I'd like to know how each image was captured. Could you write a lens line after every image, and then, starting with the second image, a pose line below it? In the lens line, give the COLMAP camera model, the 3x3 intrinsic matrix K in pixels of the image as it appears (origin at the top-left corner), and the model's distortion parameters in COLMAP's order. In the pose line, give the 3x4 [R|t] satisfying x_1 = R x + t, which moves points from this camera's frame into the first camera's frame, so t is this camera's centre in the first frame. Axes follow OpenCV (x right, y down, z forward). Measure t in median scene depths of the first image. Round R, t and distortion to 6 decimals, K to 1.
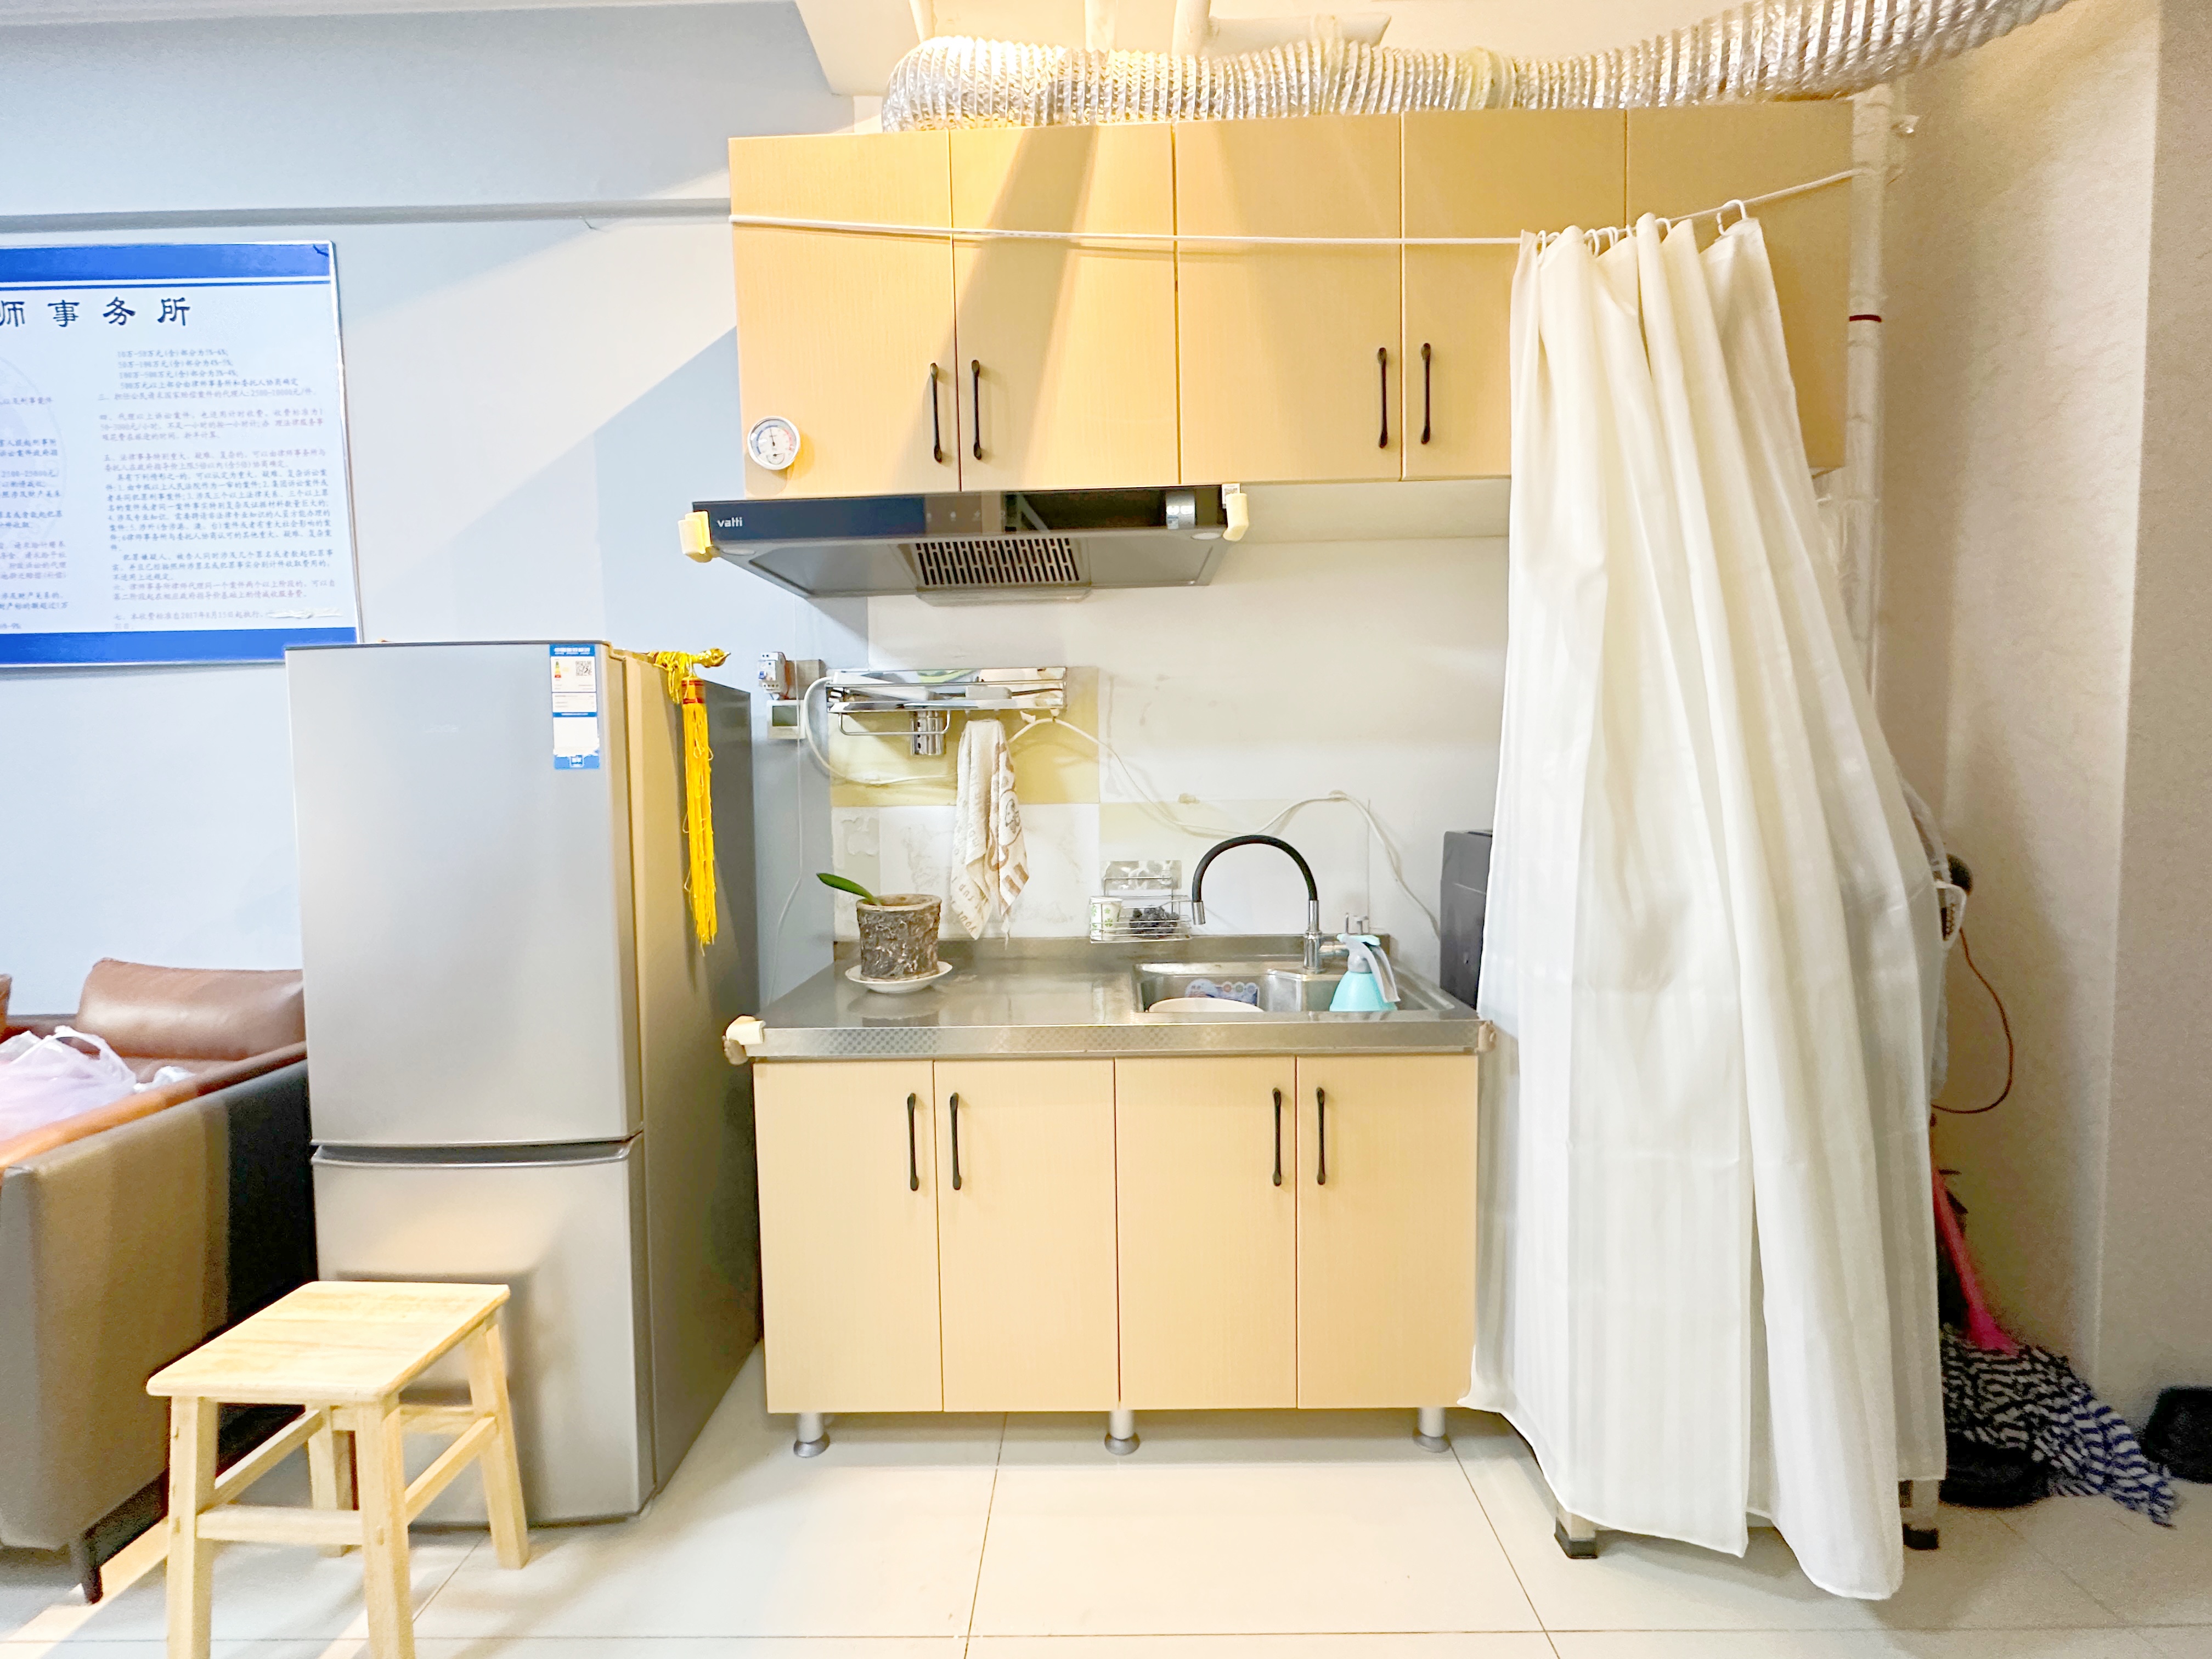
lens RADIAL K [[881.1, 0, 1106.0], [0, 881.1, 829.5], [0, 0, 1]] dist [-0.000822, 0.000363]
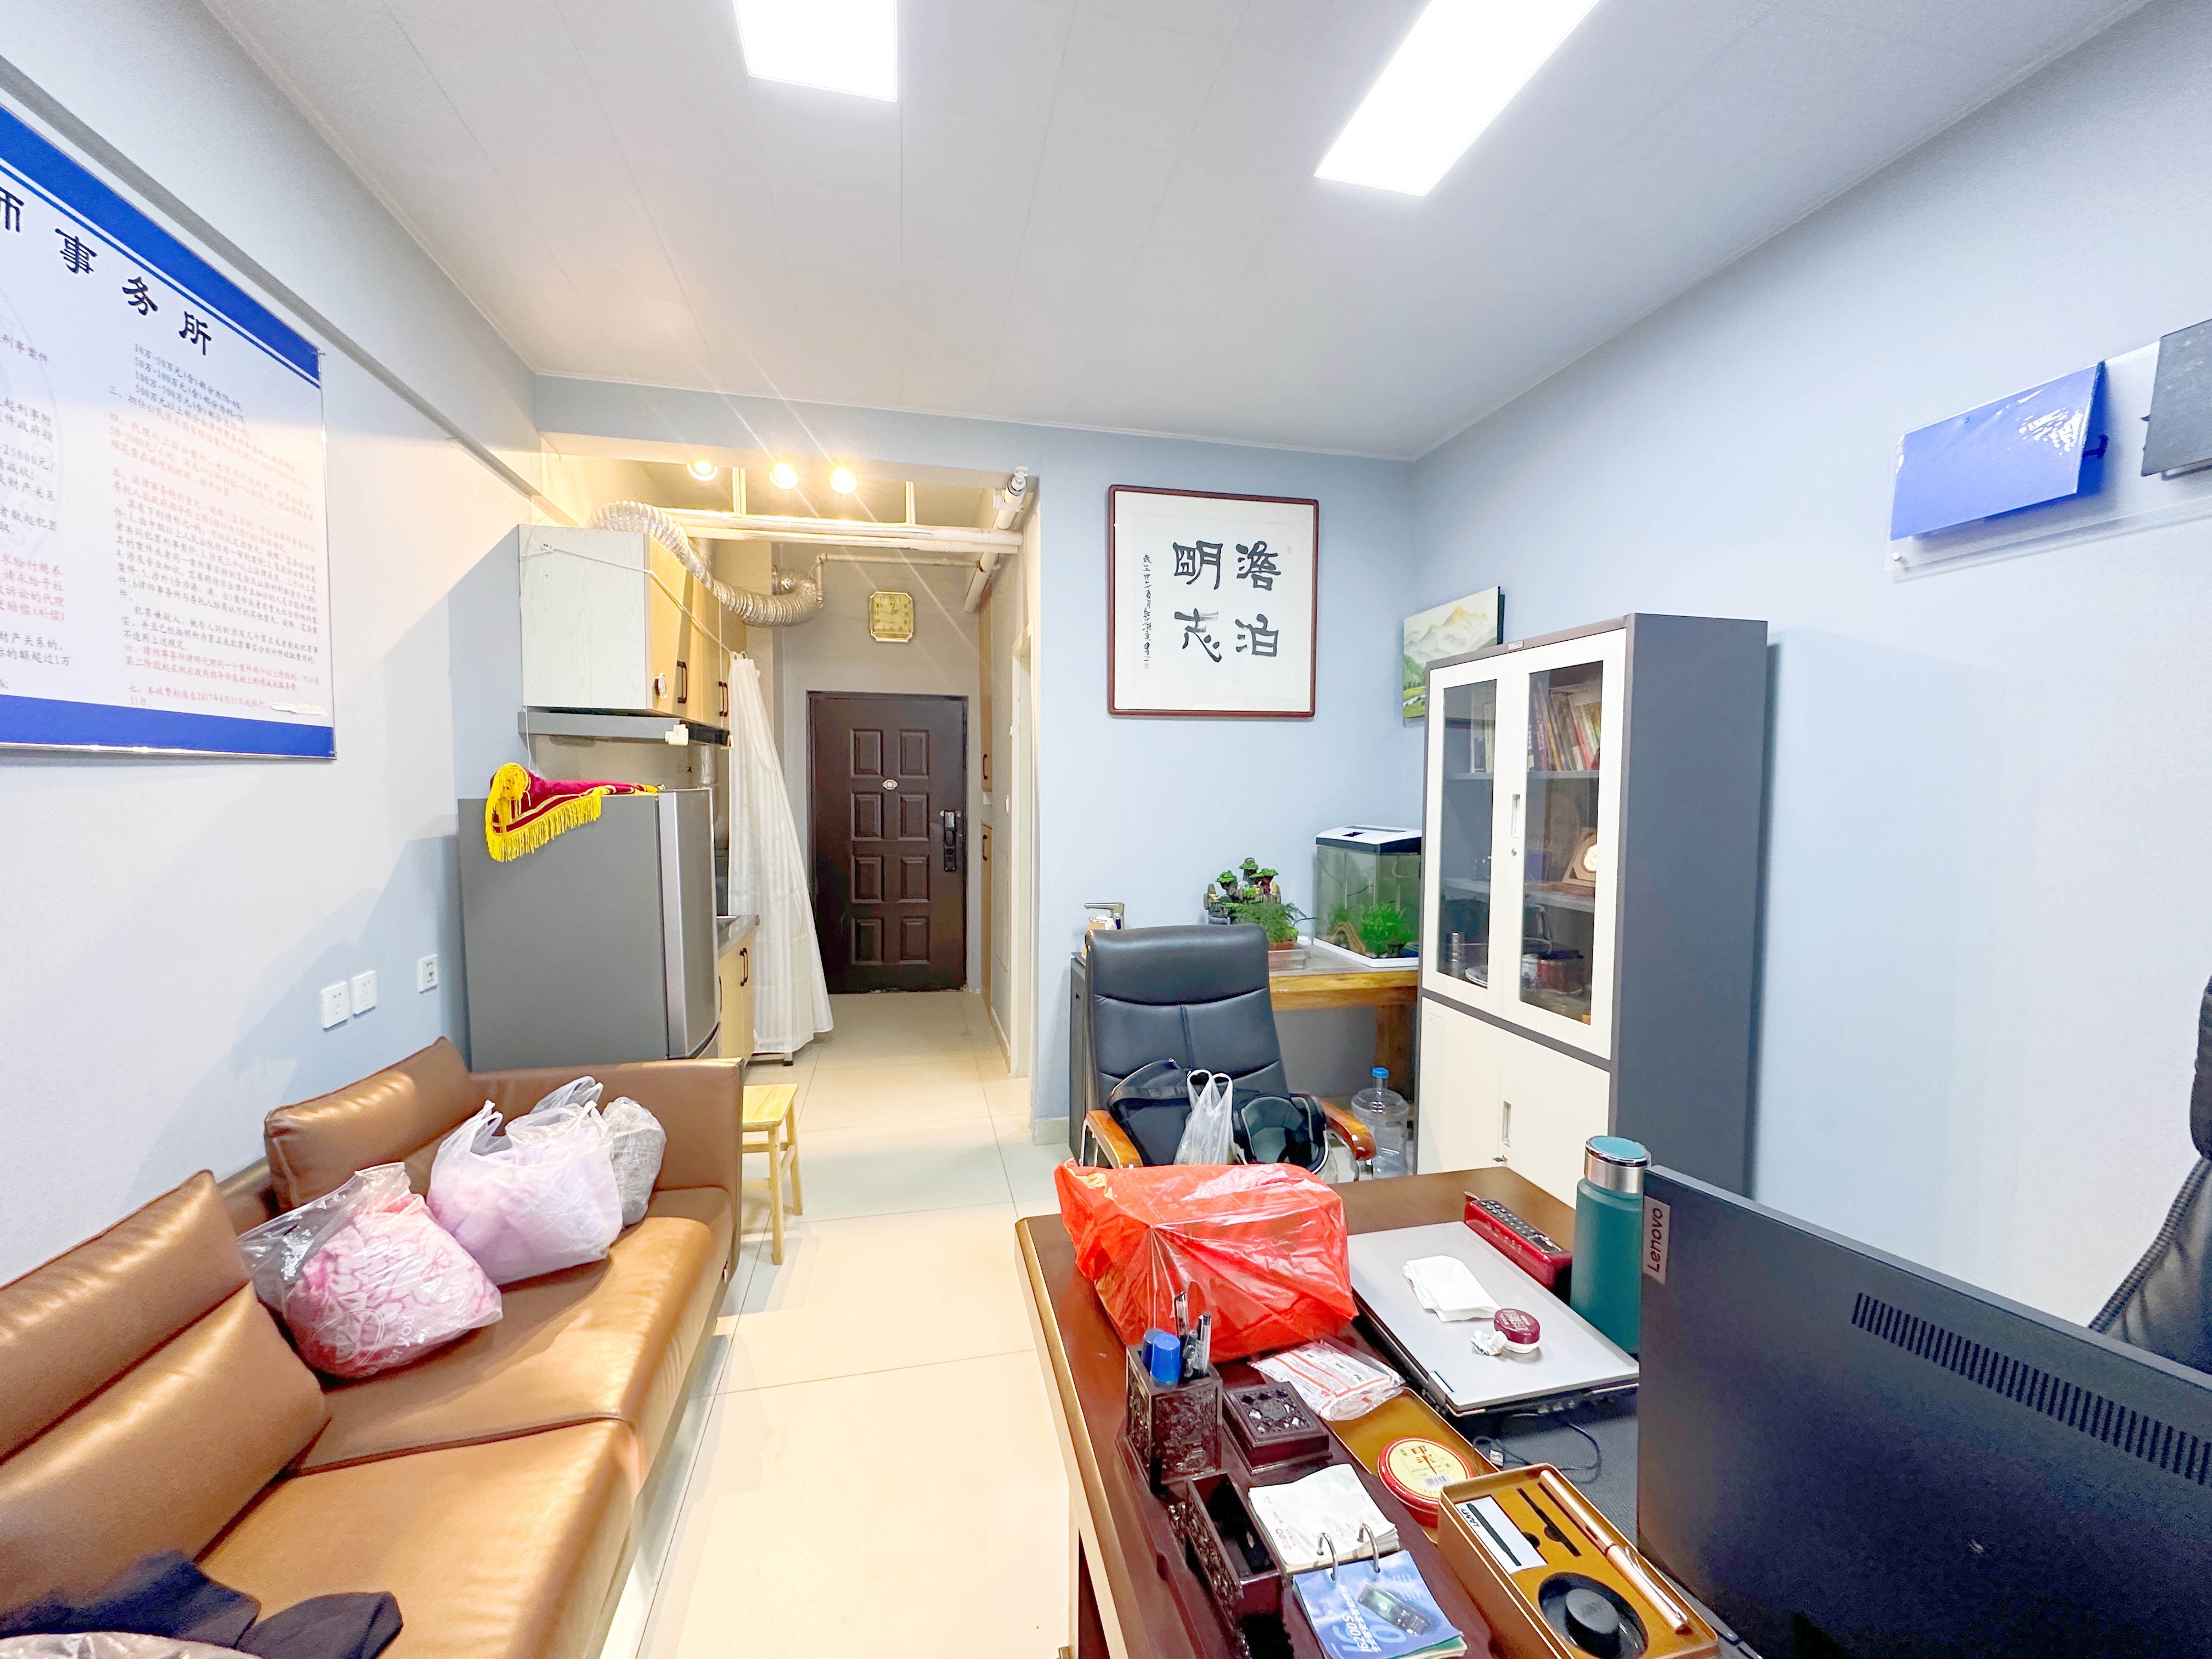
lens RADIAL K [[881.1, 0, 1106.0], [0, 881.1, 829.5], [0, 0, 1]] dist [-0.000822, 0.000363]
pose [[-0.237616, -0.033426, 0.970784, -2.048937], [0.054863, 0.997351, 0.047769, -0.113506], [-0.969809, 0.064610, -0.235153, 0.389057]]
